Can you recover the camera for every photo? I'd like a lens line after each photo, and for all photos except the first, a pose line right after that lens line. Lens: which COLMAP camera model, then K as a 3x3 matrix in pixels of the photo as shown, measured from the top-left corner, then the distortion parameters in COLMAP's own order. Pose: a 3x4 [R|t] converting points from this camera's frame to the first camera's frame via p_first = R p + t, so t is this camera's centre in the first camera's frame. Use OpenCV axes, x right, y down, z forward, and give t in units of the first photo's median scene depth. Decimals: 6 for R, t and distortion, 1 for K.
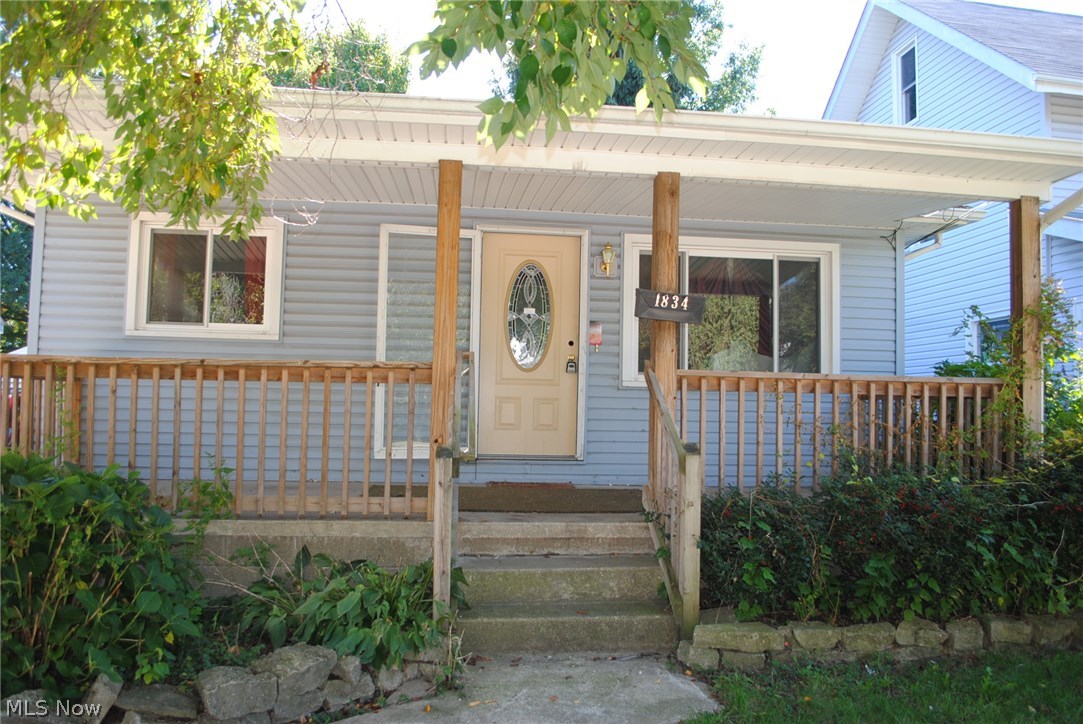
lens RADIAL K [[861.9, 0, 541.5], [0, 861.9, 362.0], [0, 0, 1]] dist [-0.089035, -0.007395]
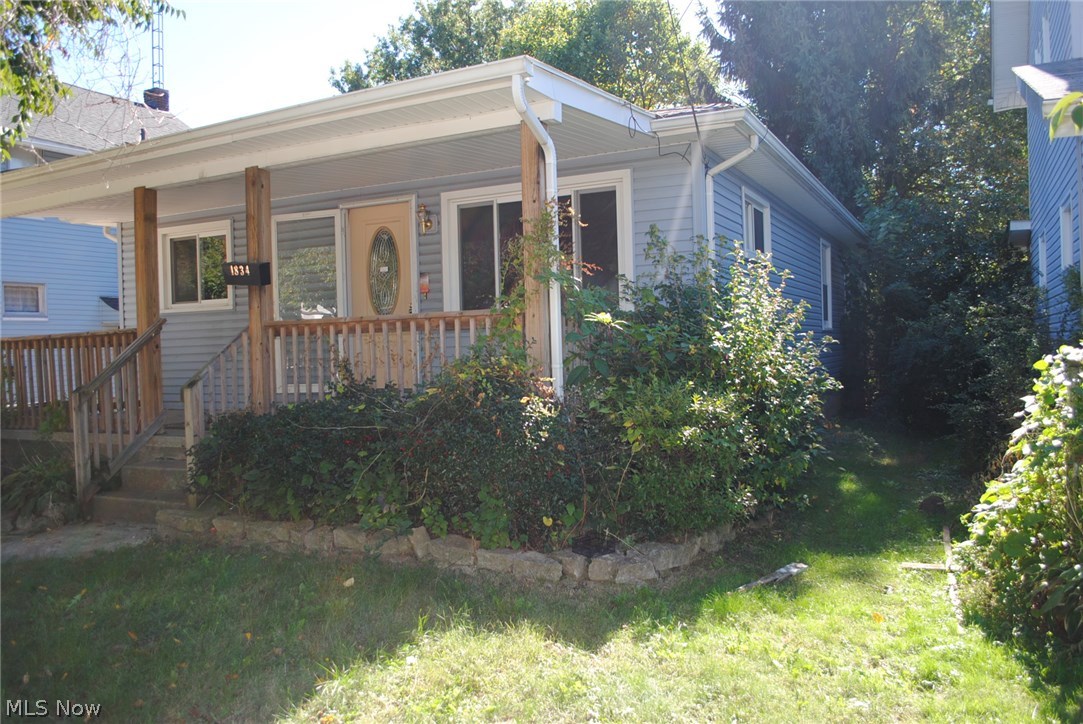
lens RADIAL K [[861.9, 0, 541.5], [0, 861.9, 362.0], [0, 0, 1]] dist [-0.089035, -0.007395]
pose [[0.840547, -0.035022, -0.540606, 0.858608], [0.076063, 0.995653, 0.053762, 0.023339], [0.536373, -0.086310, 0.839556, 0.107293]]
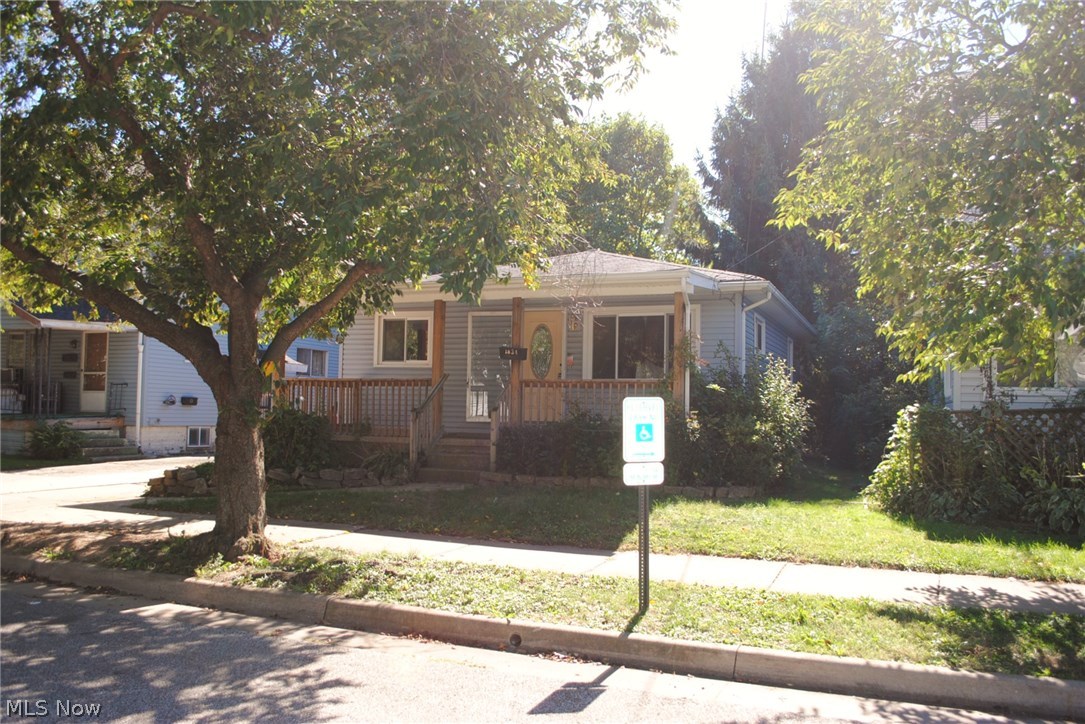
lens RADIAL K [[863.5, 0, 542.5], [0, 863.5, 362.0], [0, 0, 1]] dist [-0.089035, -0.007395]
pose [[0.880526, -0.029323, -0.473089, 0.987832], [0.026573, 0.999569, -0.012497, -0.004764], [0.473252, -0.001568, 0.880926, -0.809140]]
